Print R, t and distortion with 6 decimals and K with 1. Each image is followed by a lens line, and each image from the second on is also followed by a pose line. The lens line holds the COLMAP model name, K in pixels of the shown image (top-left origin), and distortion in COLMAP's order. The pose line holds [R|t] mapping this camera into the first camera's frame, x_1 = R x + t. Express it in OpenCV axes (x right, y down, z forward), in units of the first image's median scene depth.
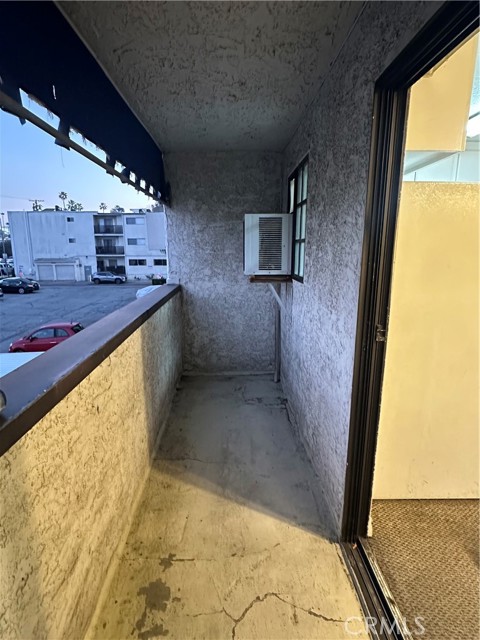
lens RADIAL K [[347.8, 0, 240.5], [0, 347.8, 320.8], [0, 0, 1]] dist [-0.002807, 0.000530]
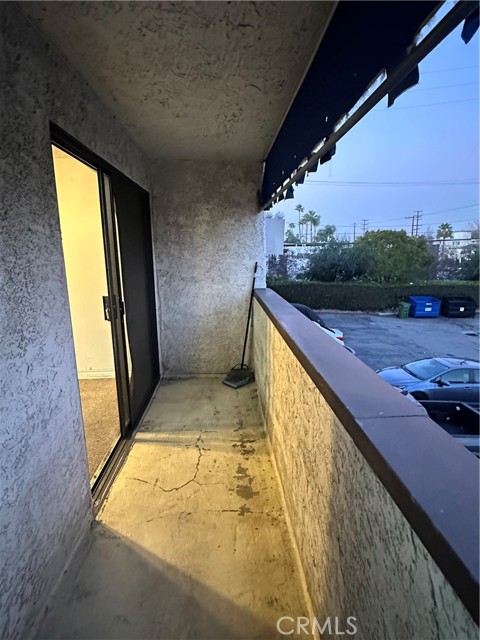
lens RADIAL K [[347.8, 0, 239.3], [0, 347.8, 319.3], [0, 0, 1]] dist [-0.002807, 0.000530]
pose [[-0.999834, 0.018068, -0.002448, -0.180473], [0.015701, 0.921458, 0.388161, -0.359928], [0.009269, 0.388058, -0.921588, 1.663429]]
